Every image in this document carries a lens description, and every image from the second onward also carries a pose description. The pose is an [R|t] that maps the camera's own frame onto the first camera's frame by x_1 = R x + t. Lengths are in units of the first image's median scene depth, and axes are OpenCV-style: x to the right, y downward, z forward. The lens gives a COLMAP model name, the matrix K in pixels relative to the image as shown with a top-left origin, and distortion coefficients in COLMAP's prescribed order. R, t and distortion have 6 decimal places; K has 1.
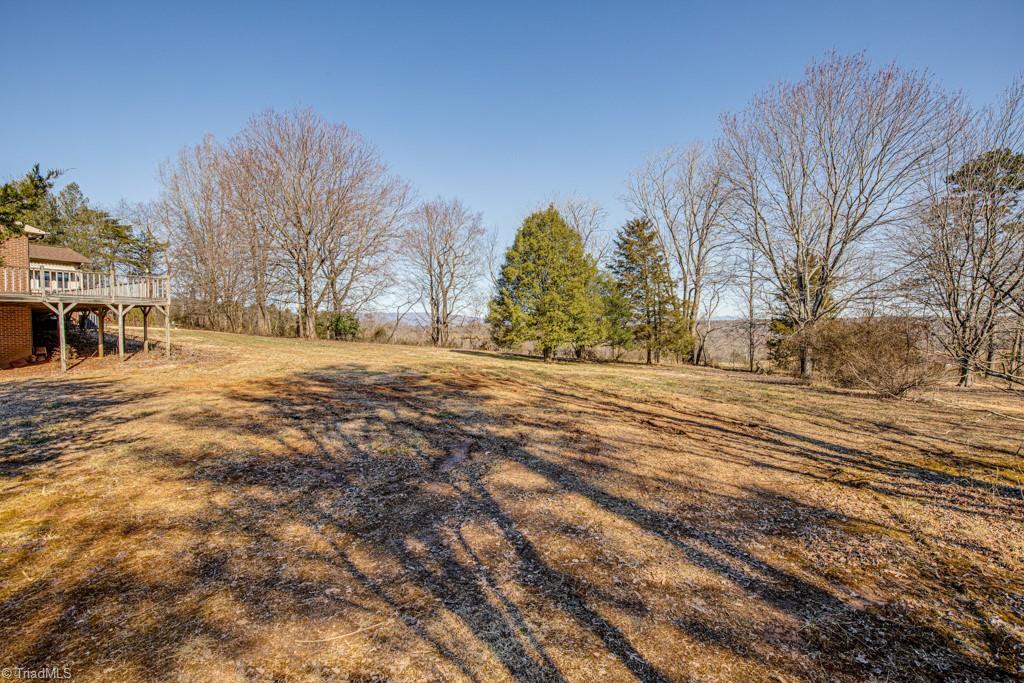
lens RADIAL K [[469.8, 0, 512.0], [0, 469.8, 341.5], [0, 0, 1]] dist [-0.025837, 0.000371]
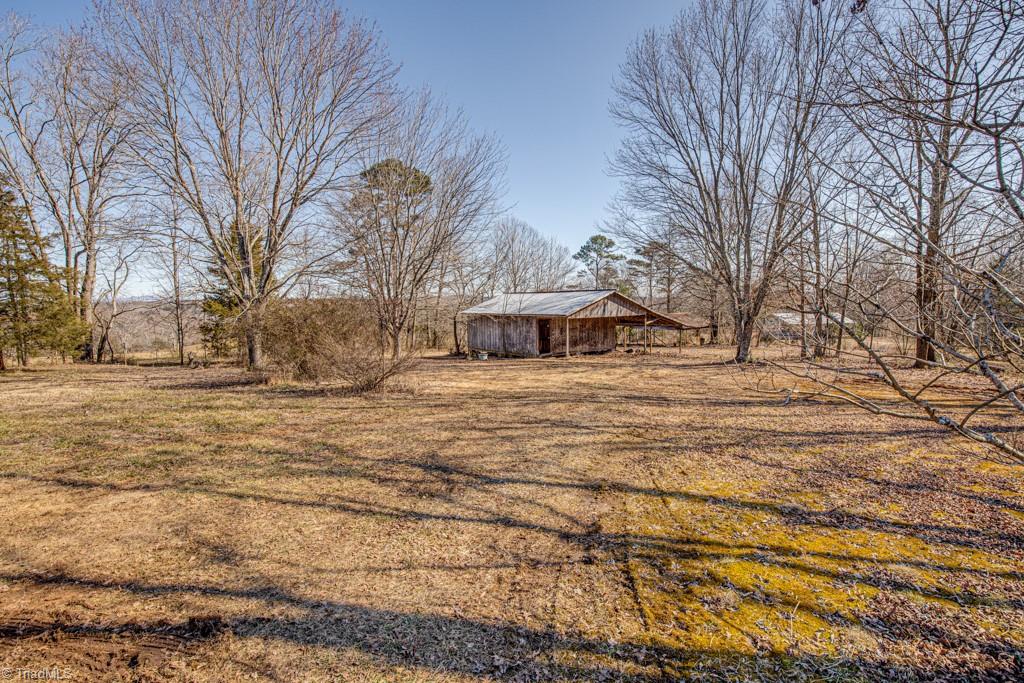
lens RADIAL K [[469.8, 0, 512.0], [0, 469.8, 341.5], [0, 0, 1]] dist [-0.025837, 0.000371]
pose [[0.455950, -0.068620, 0.887356, 0.083188], [0.033263, 0.997641, 0.060057, -0.003272], [-0.889384, 0.002133, 0.457157, 0.162342]]
